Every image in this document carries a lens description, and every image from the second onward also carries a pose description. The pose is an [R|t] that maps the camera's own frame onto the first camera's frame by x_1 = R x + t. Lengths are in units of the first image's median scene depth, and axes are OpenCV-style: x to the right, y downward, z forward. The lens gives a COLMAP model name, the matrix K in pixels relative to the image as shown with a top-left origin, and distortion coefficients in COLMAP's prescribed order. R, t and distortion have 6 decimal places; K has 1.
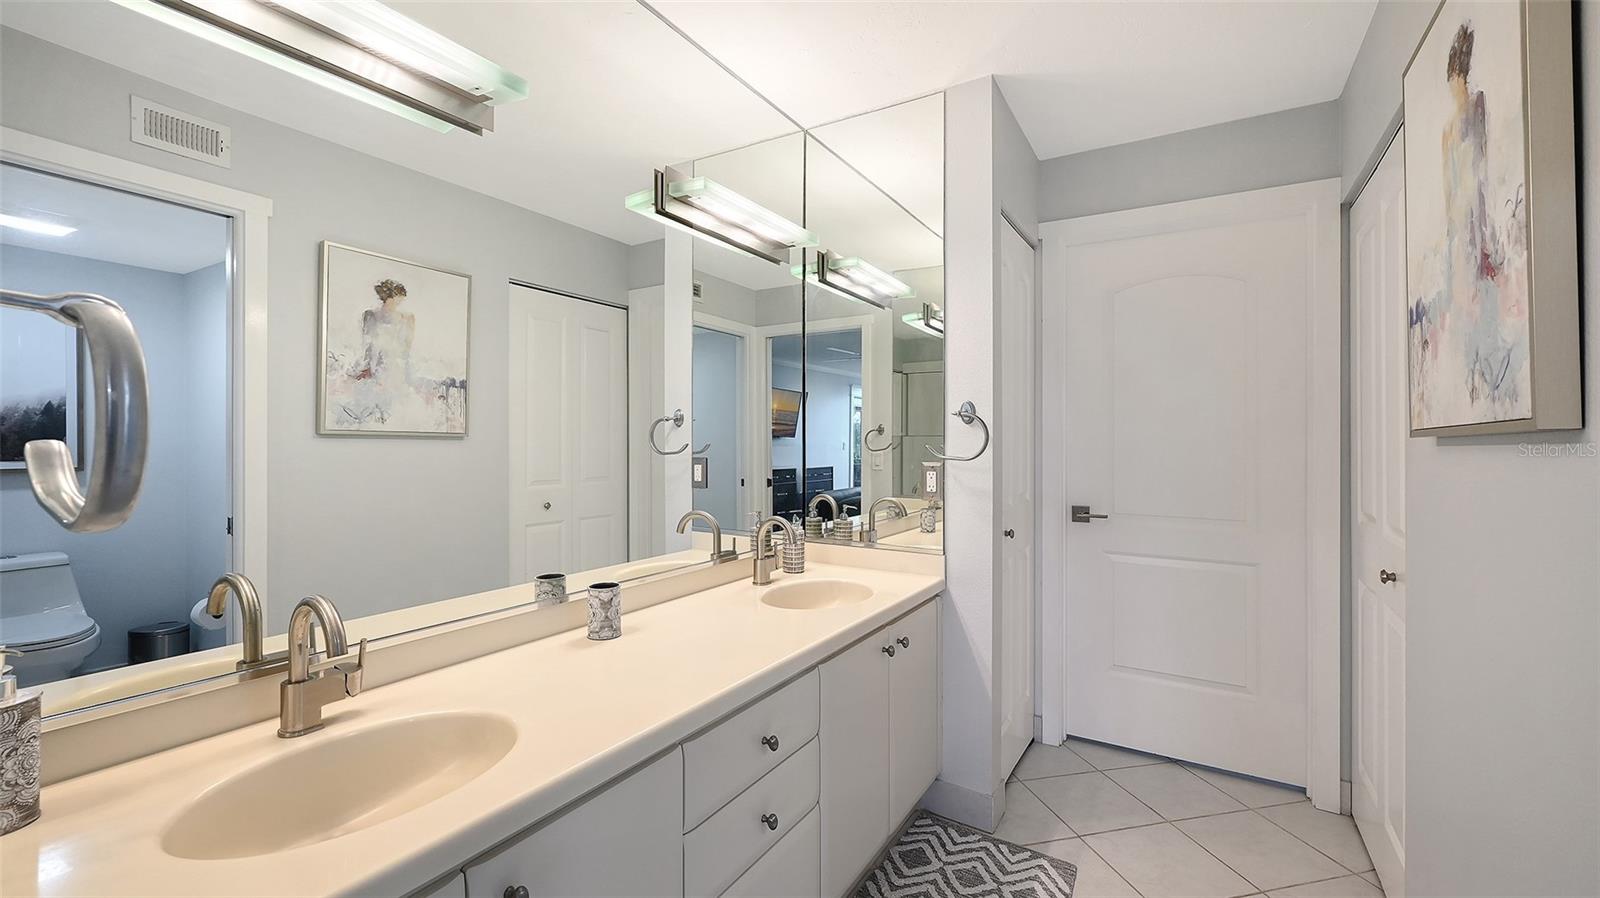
lens RADIAL K [[643.4, 0, 799.9], [0, 643.4, 444.9], [0, 0, 1]] dist [0.001571, -0.000268]
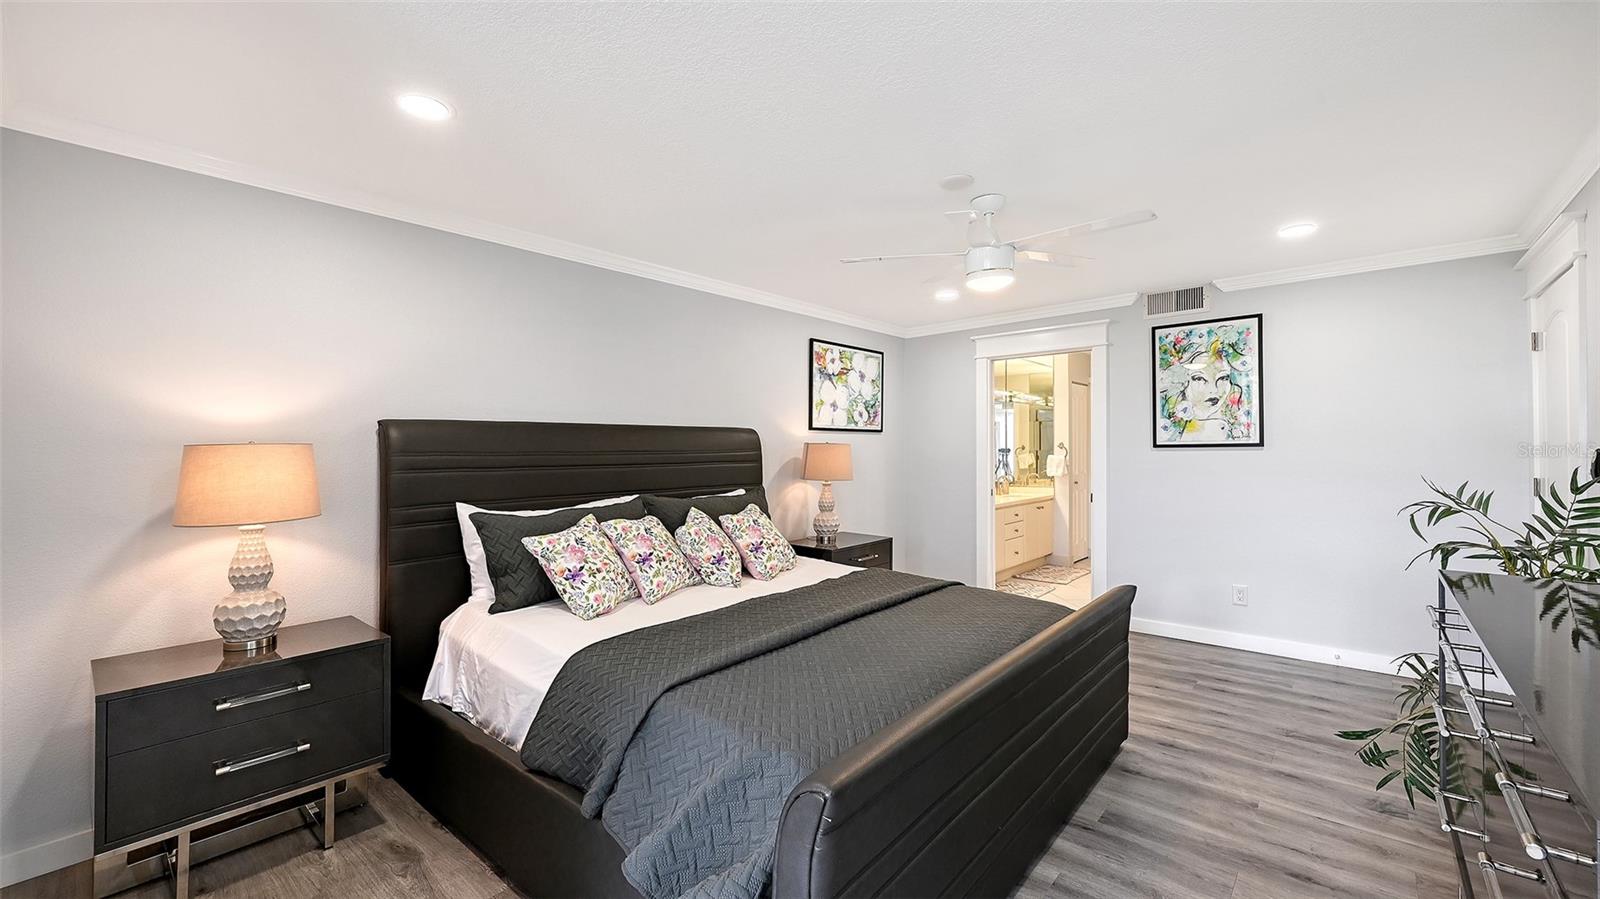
lens RADIAL K [[643.4, 0, 806.9], [0, 643.4, 456.4], [0, 0, 1]] dist [0.001571, -0.000268]
pose [[0.988750, -0.017766, -0.148518, -0.528409], [0.018947, 0.999799, 0.006541, -0.042004], [0.148372, -0.009282, 0.988888, -2.420105]]
